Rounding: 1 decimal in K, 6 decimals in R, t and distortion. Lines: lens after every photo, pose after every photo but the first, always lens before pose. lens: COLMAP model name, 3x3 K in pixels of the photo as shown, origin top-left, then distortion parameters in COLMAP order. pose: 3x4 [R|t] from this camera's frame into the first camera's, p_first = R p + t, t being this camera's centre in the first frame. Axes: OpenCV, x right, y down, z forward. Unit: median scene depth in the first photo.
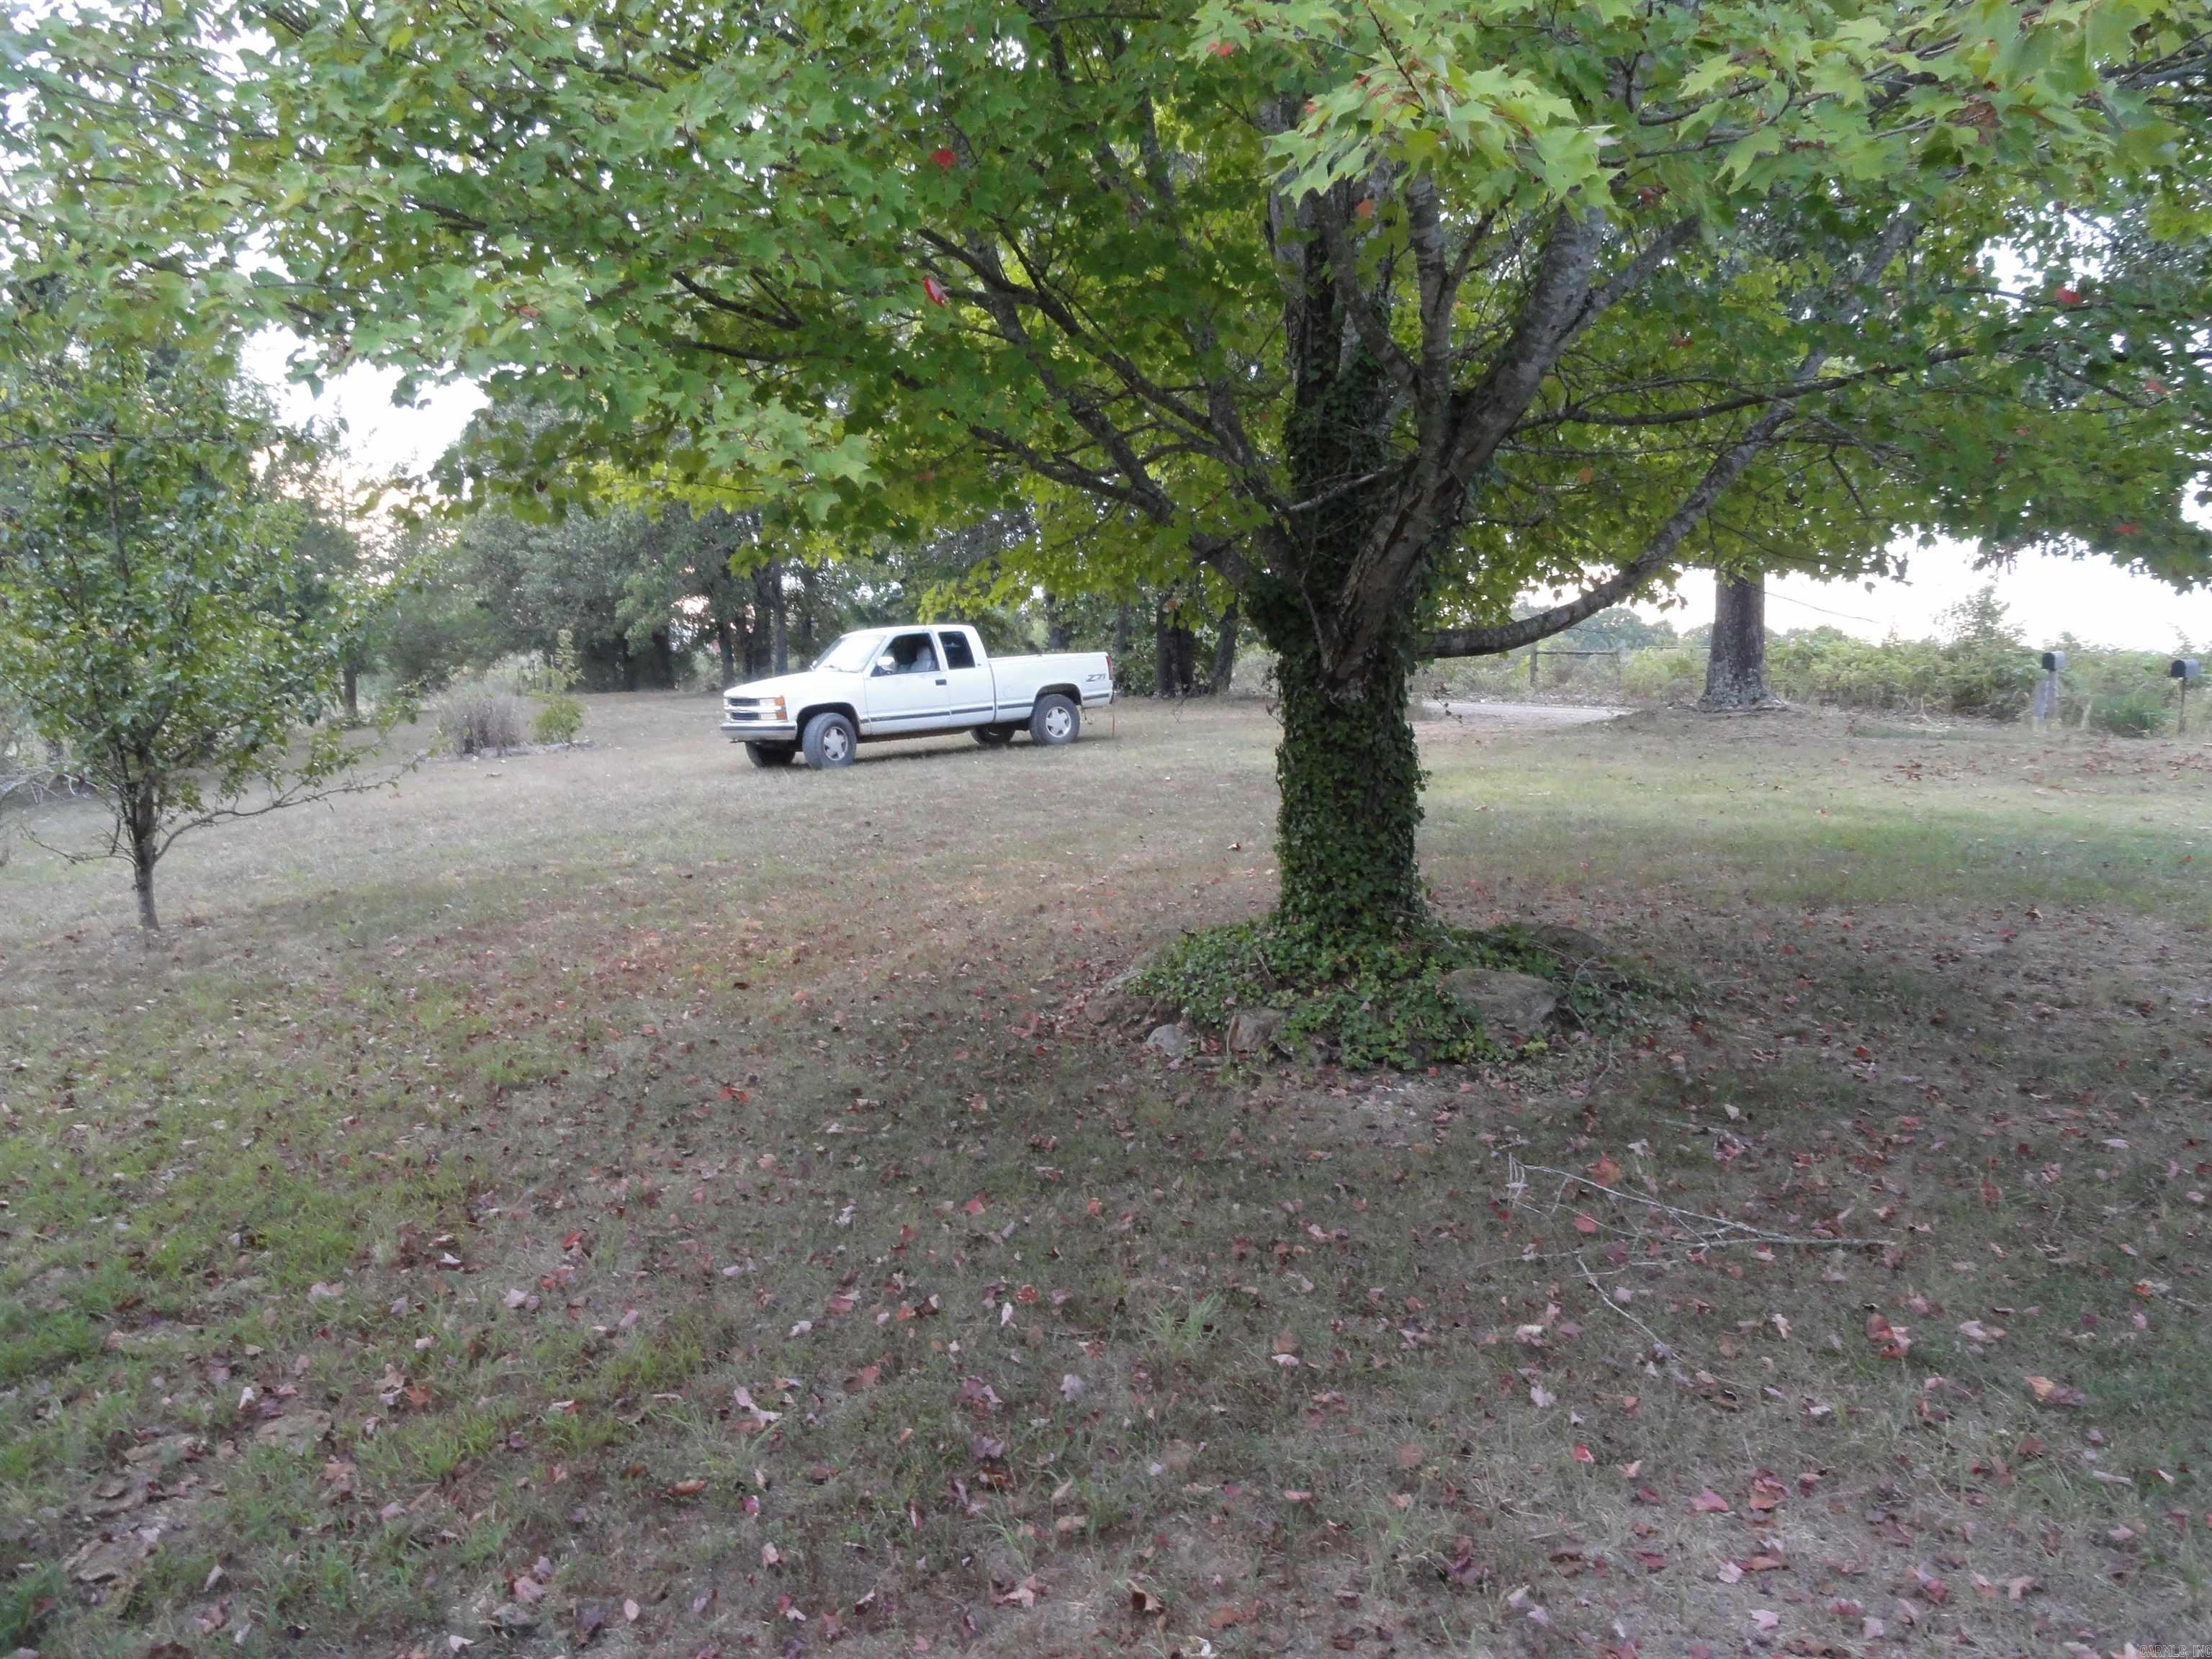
lens RADIAL K [[1543.5, 0, 1100.1], [0, 1543.5, 821.0], [0, 0, 1]] dist [-0.008748, 0.021900]
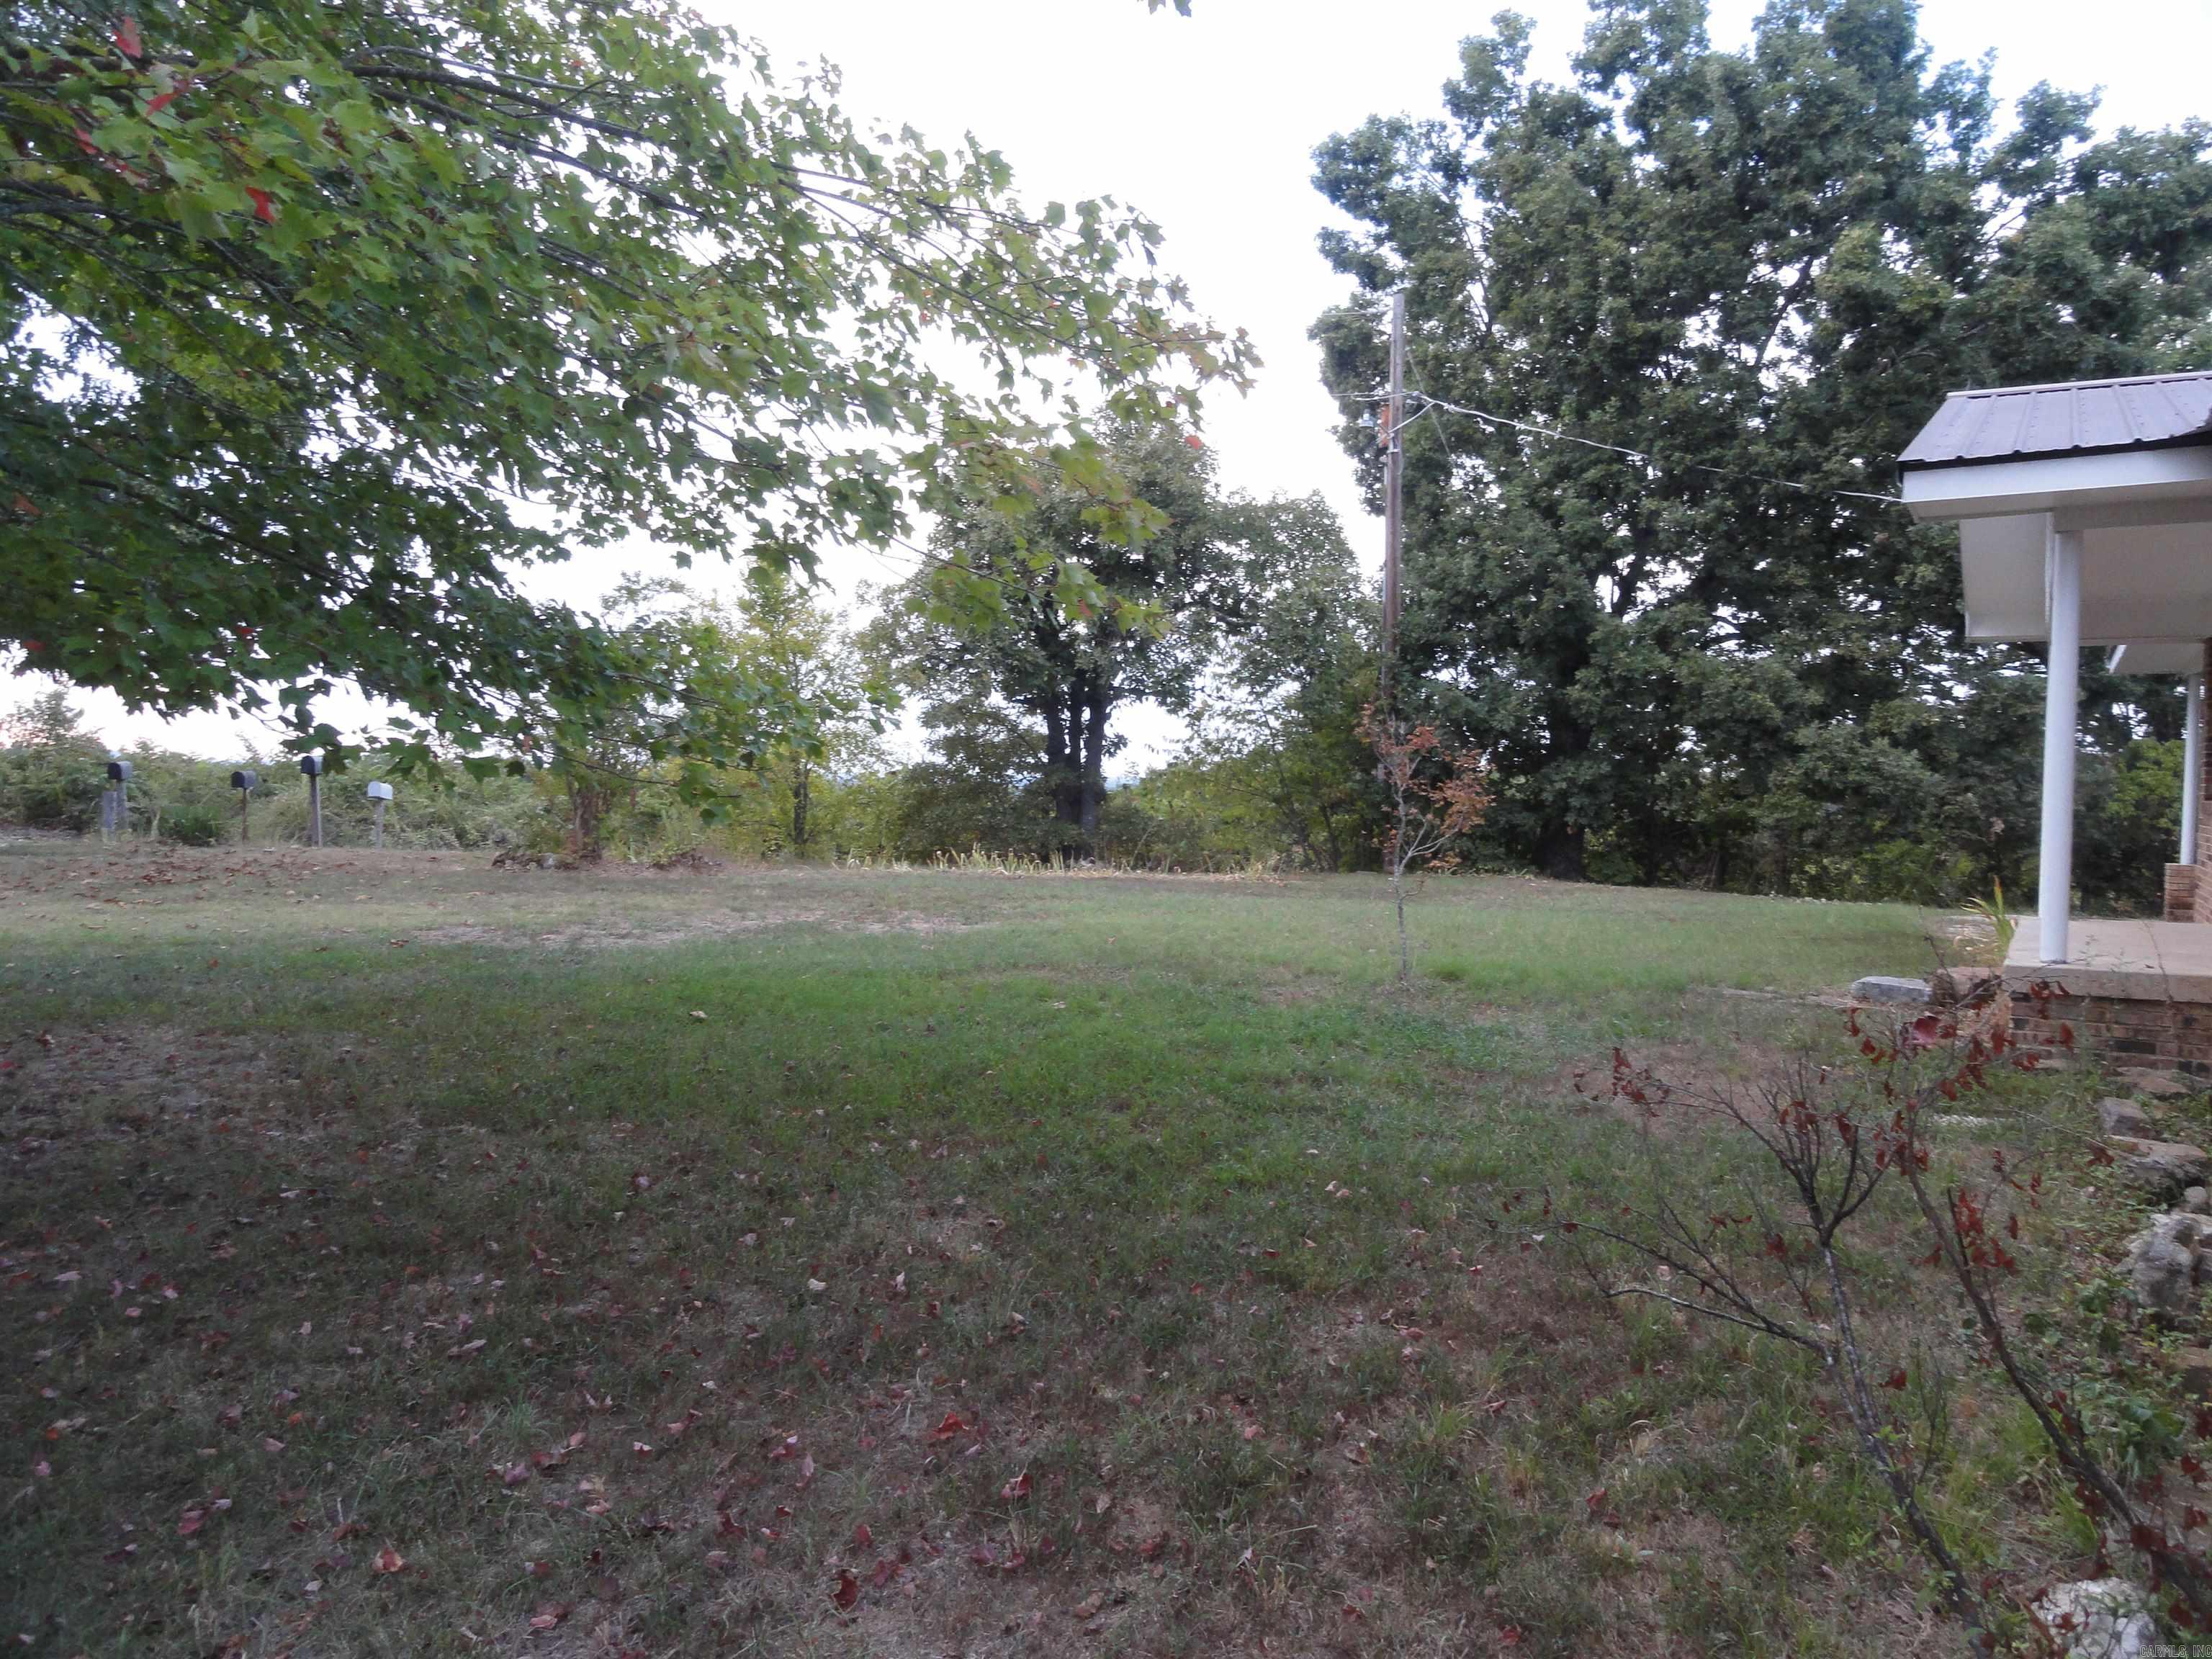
lens RADIAL K [[1543.5, 0, 1100.1], [0, 1543.5, 821.0], [0, 0, 1]] dist [-0.008748, 0.021900]
pose [[0.496058, -0.023370, 0.867975, 0.104361], [0.080209, 0.996597, -0.019007, -0.004148], [-0.864577, 0.079048, 0.496244, -0.045243]]
